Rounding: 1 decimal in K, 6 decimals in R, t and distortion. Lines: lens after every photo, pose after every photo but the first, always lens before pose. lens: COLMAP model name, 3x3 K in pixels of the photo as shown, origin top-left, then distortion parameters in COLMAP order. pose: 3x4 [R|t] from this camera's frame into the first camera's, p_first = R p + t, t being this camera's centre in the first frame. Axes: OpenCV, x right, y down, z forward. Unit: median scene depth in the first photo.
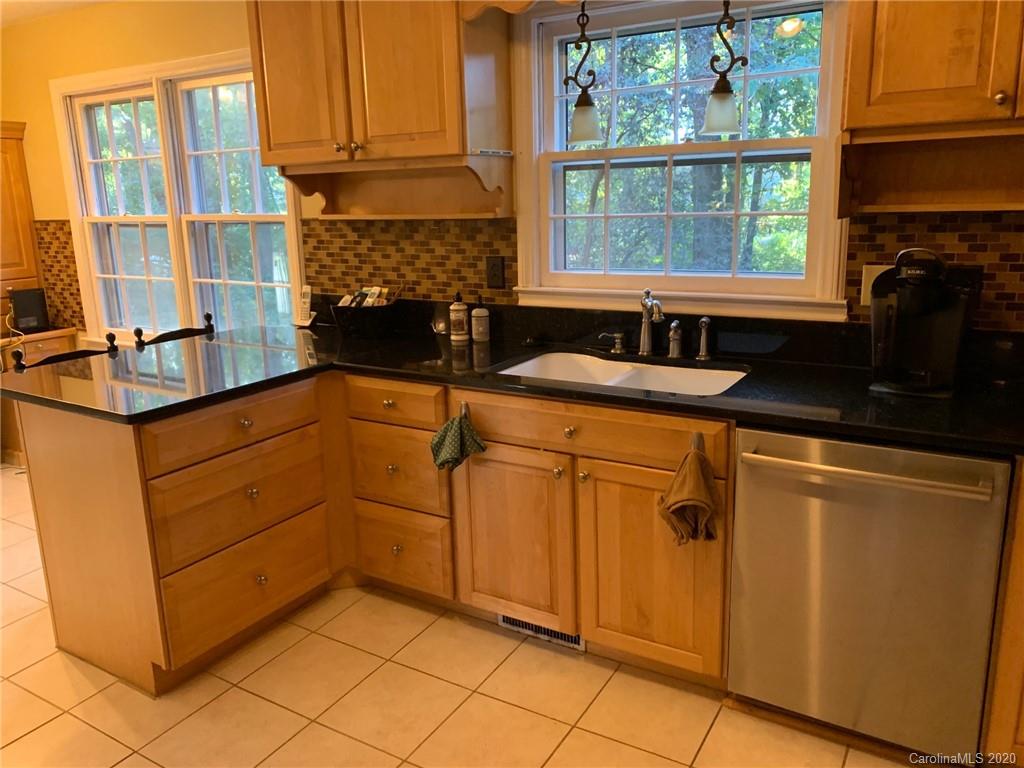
lens RADIAL K [[776.2, 0, 510.5], [0, 776.2, 384.8], [0, 0, 1]] dist [0.000897, -0.005508]
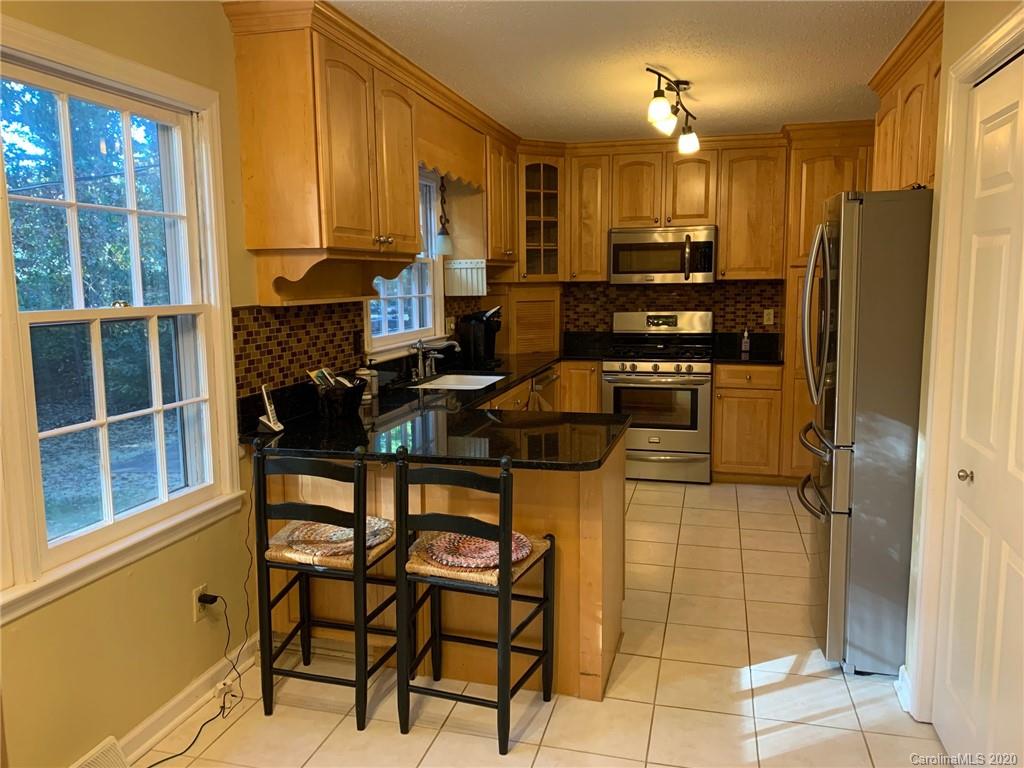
lens RADIAL K [[776.2, 0, 509.6], [0, 776.2, 378.5], [0, 0, 1]] dist [0.000897, -0.005508]
pose [[-0.282118, -0.101822, 0.953961, -1.188886], [0.237271, 0.956057, 0.172215, -0.224711], [-0.929576, 0.274932, -0.245562, 0.994448]]
